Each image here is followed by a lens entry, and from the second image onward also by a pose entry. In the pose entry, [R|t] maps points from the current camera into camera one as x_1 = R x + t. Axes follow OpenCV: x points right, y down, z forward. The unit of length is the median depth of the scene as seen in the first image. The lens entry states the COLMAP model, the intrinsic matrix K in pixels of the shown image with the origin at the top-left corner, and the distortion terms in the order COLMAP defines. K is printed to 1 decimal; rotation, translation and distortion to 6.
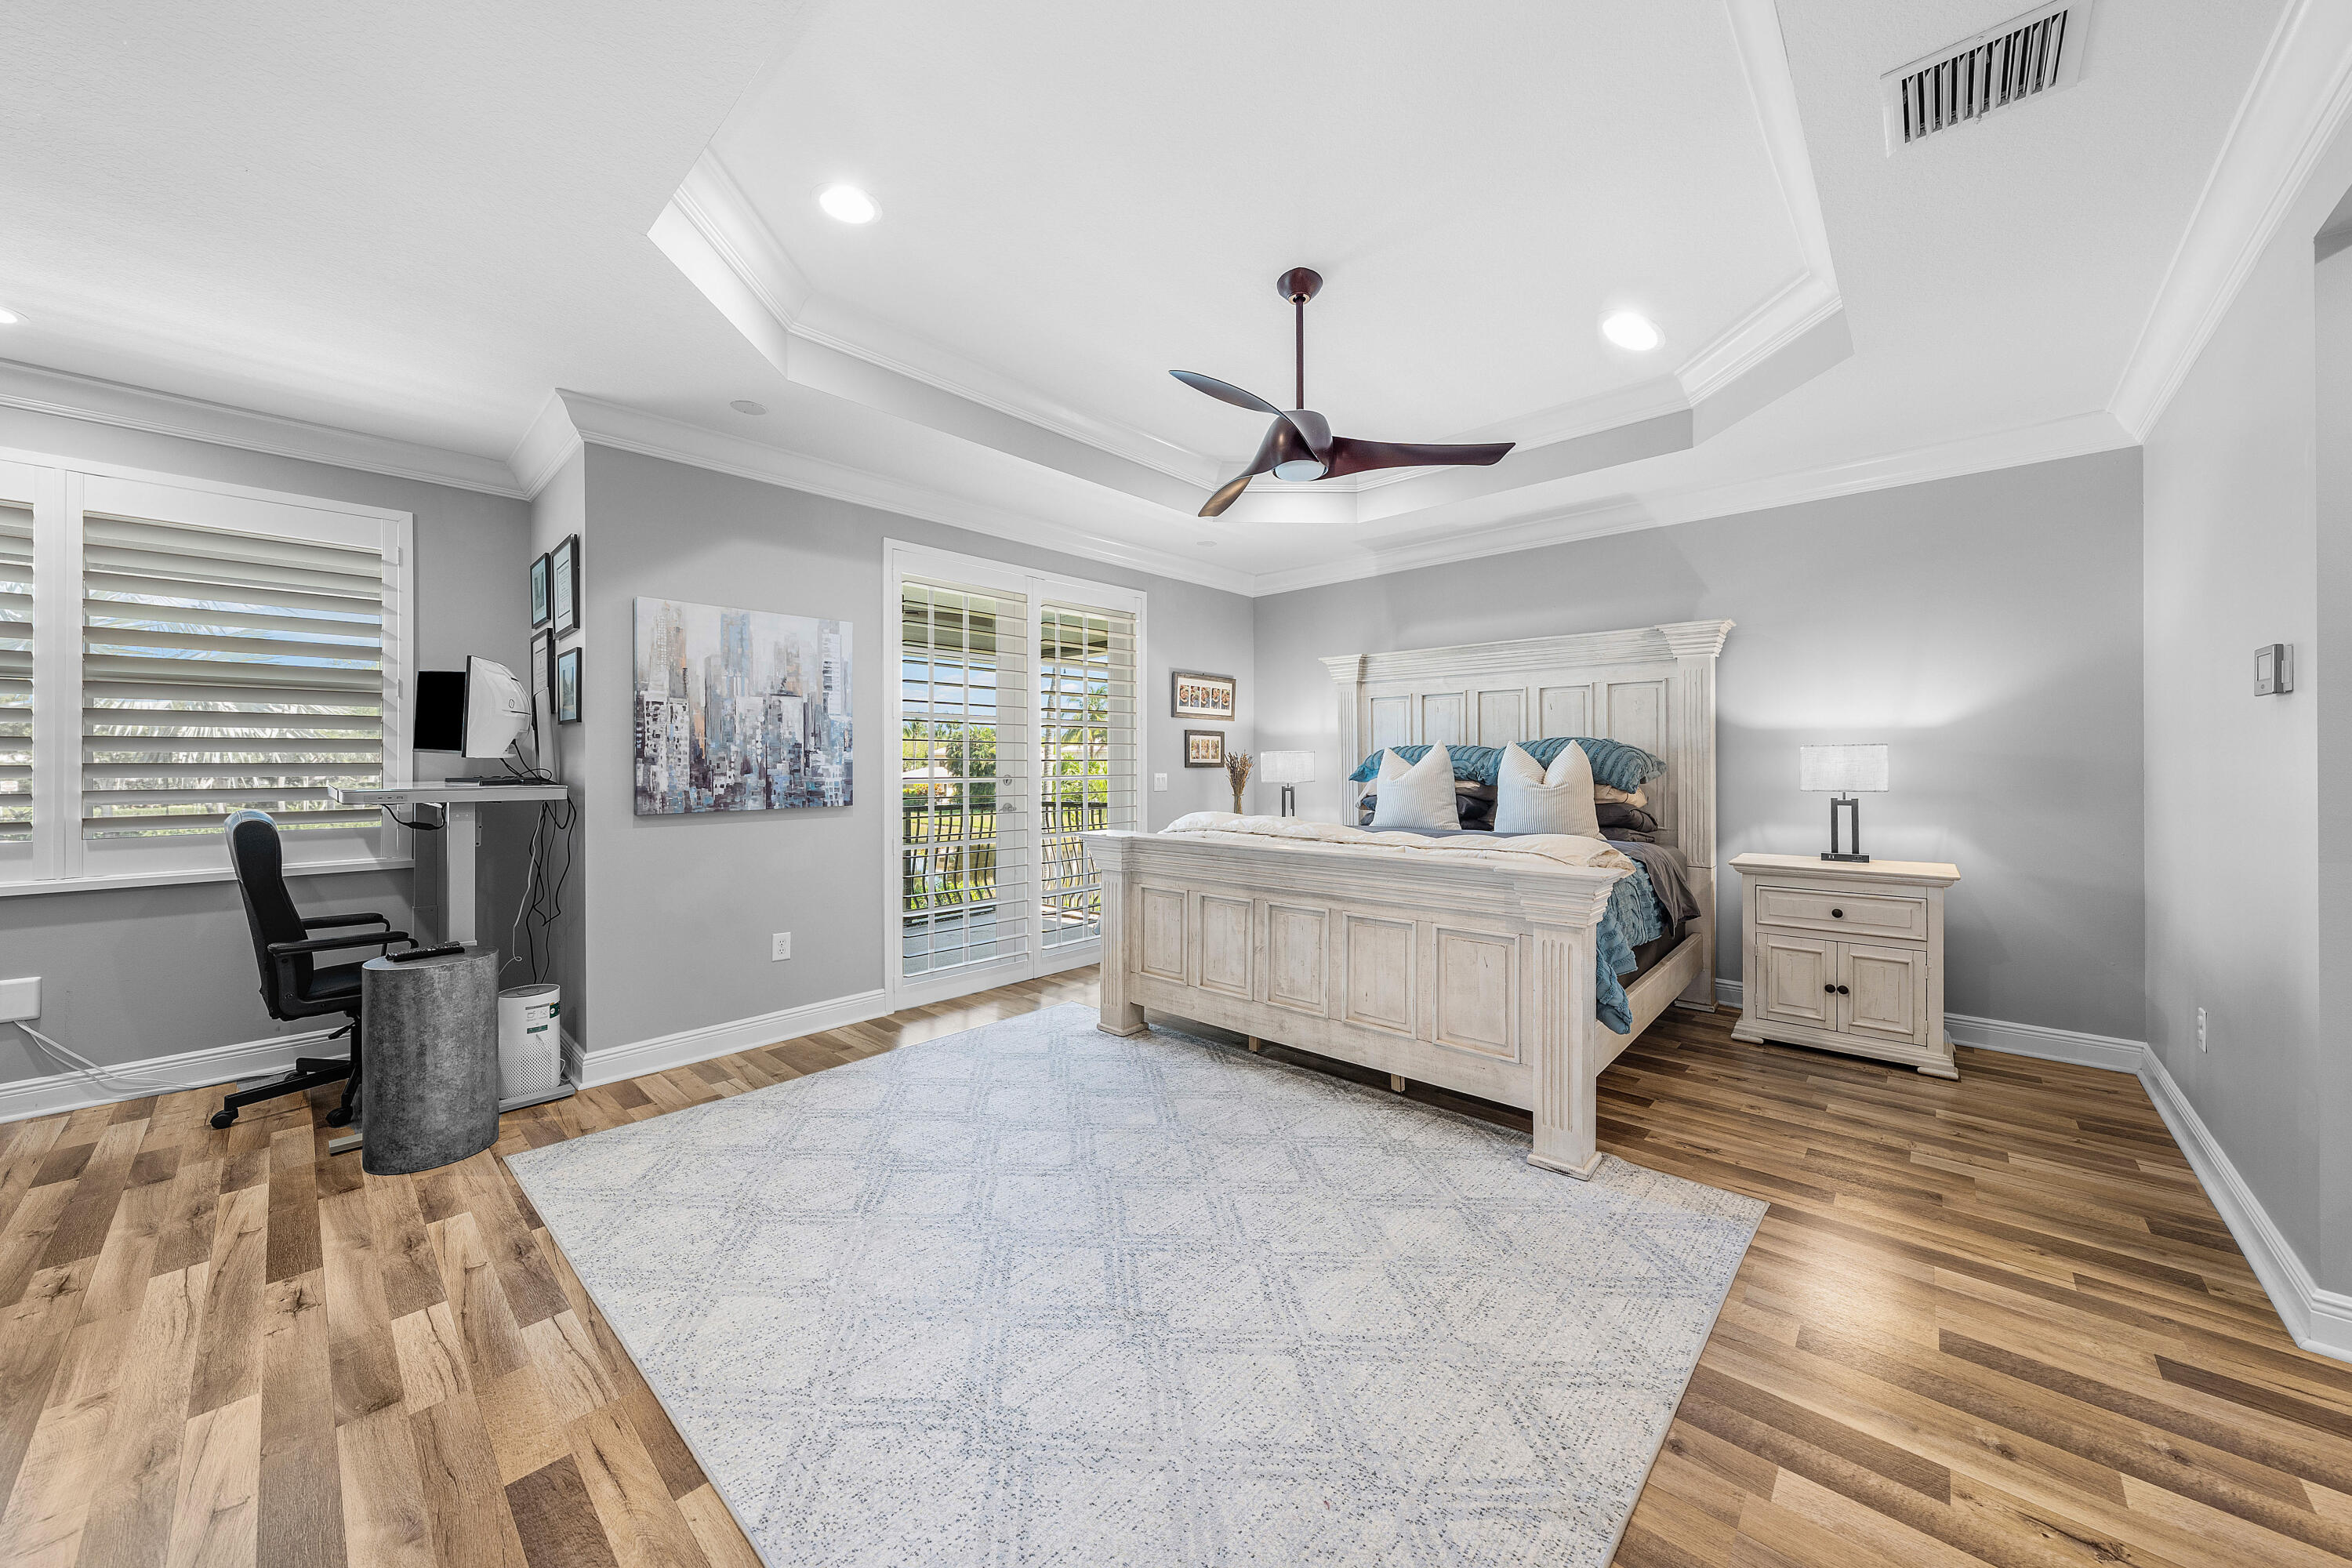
lens RADIAL K [[821.9, 0, 1179.8], [0, 821.9, 754.9], [0, 0, 1]] dist [-0.000940, 0.000042]
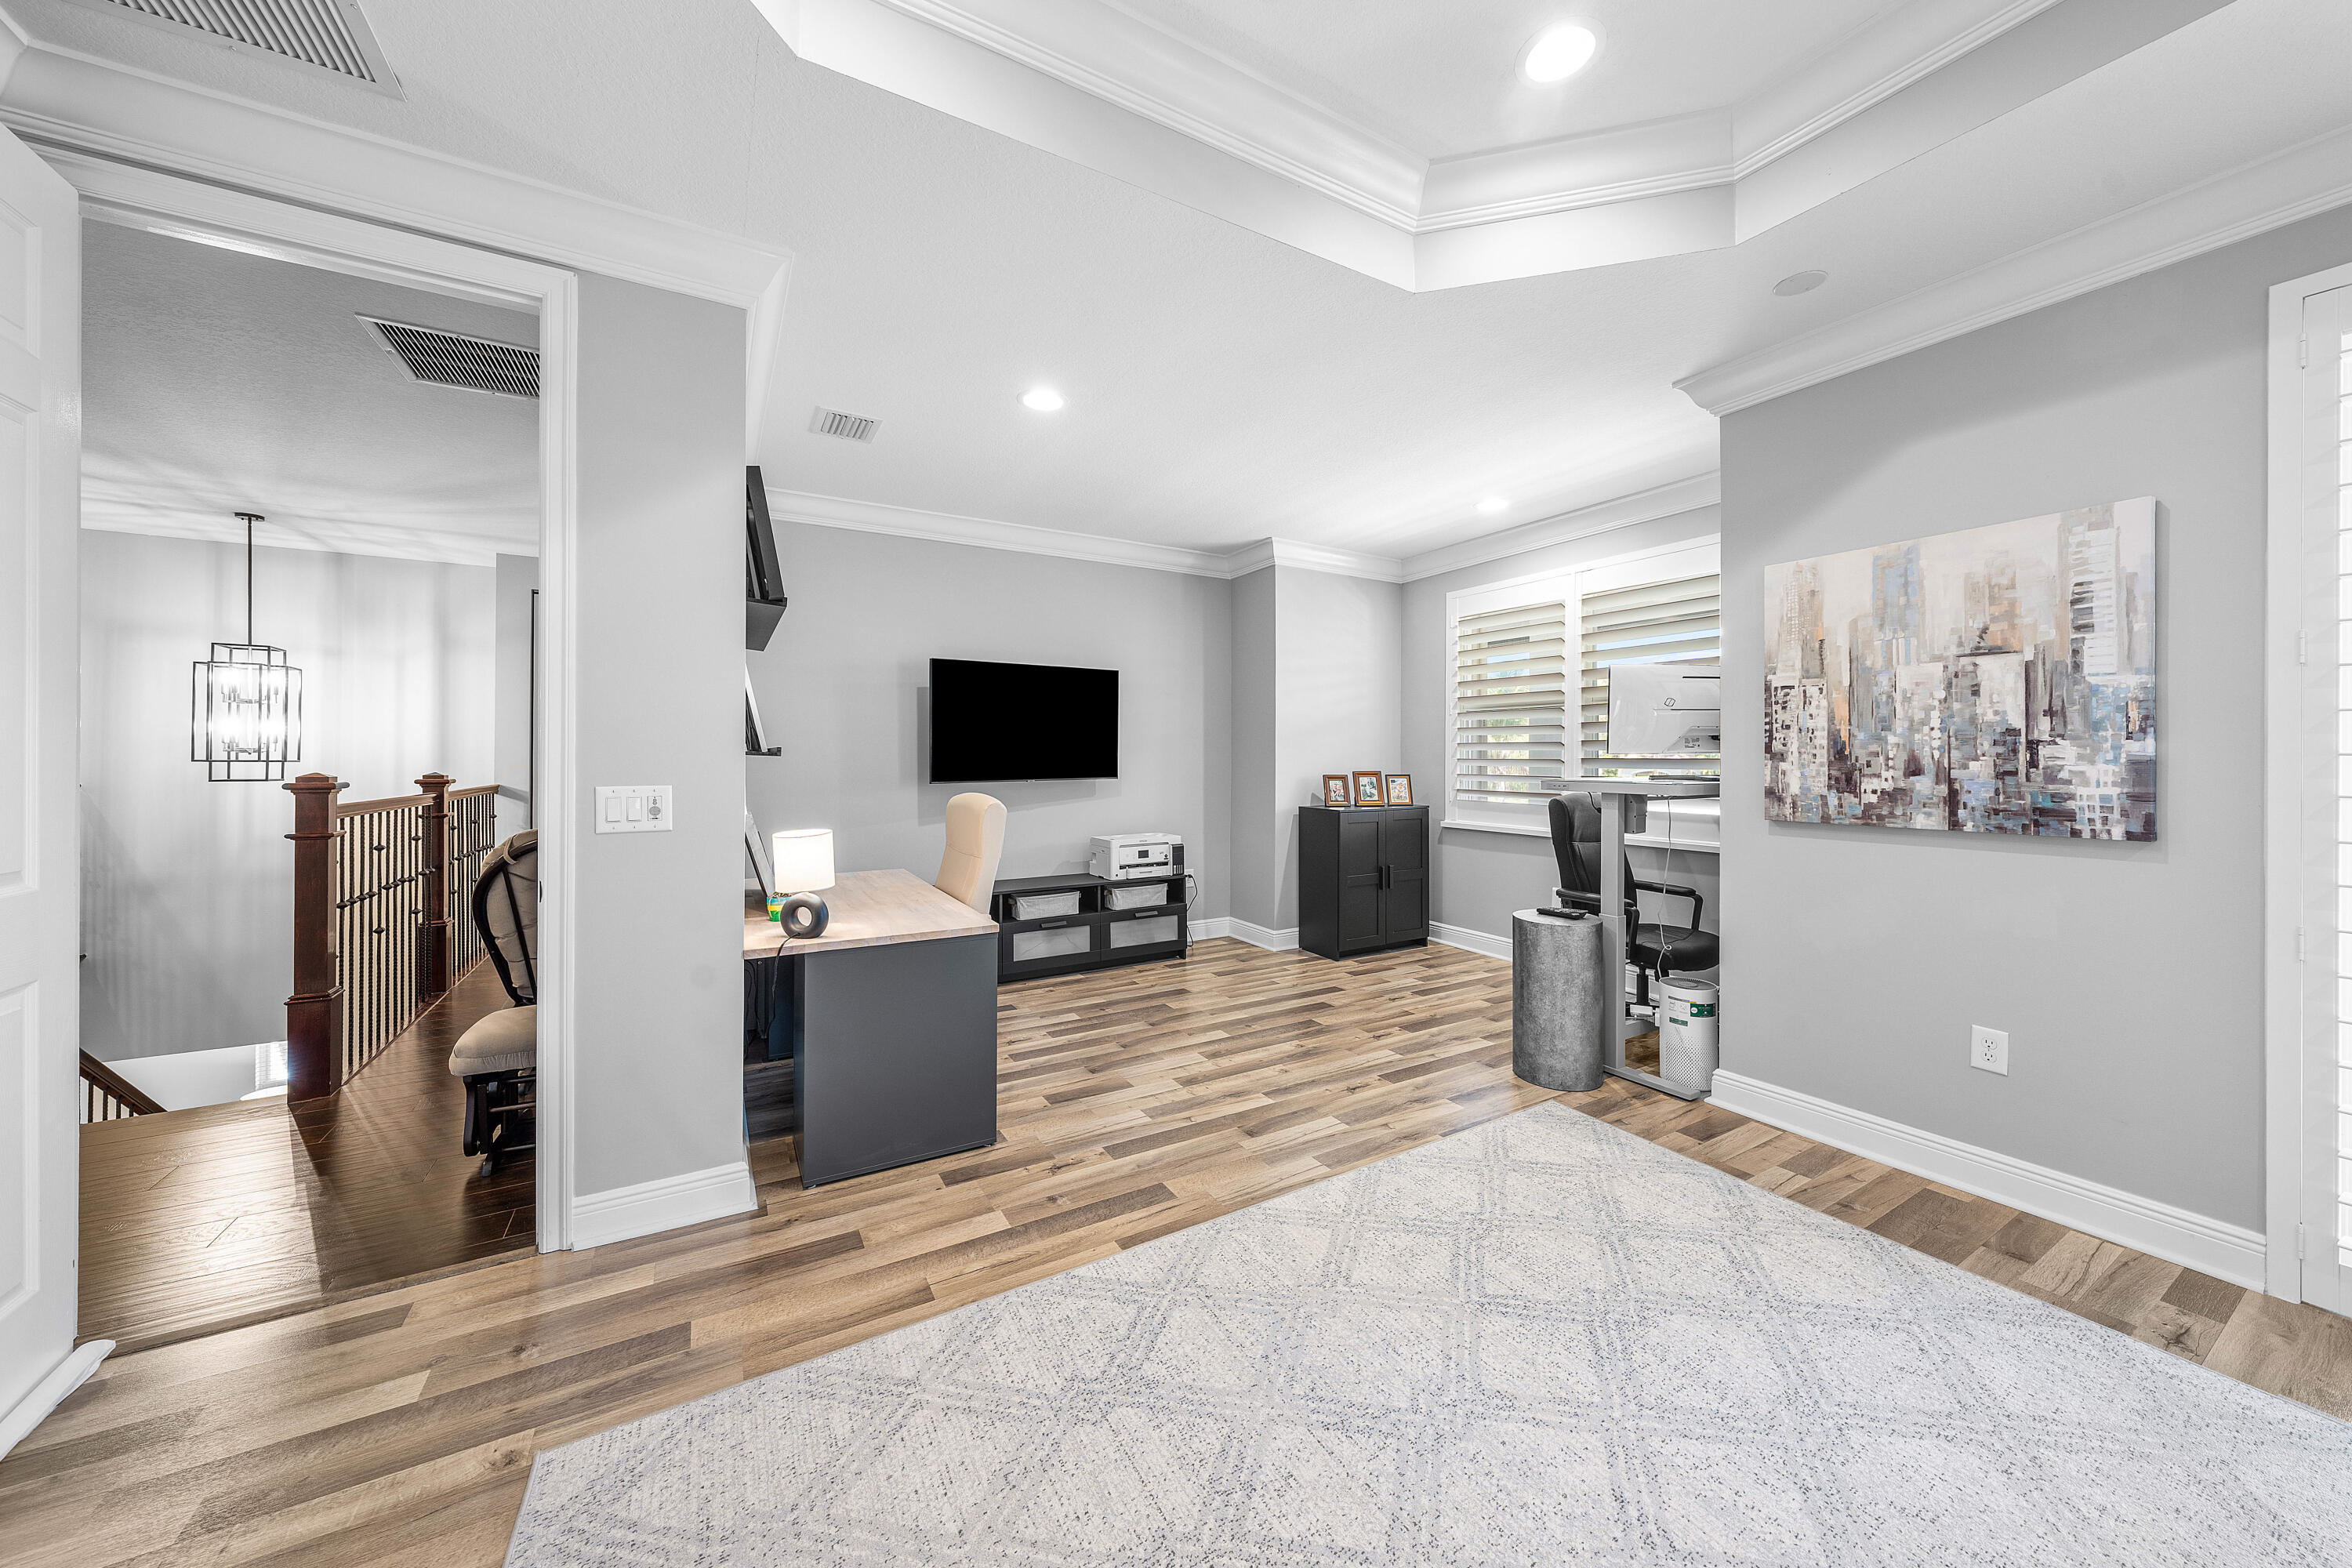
lens RADIAL K [[821.9, 0, 1179.8], [0, 821.9, 754.9], [0, 0, 1]] dist [-0.000940, 0.000042]
pose [[-0.295028, -0.001532, -0.955487, 0.333029], [0.007290, 0.999966, -0.003854, 0.003652], [0.955461, -0.008102, -0.295007, 0.643384]]
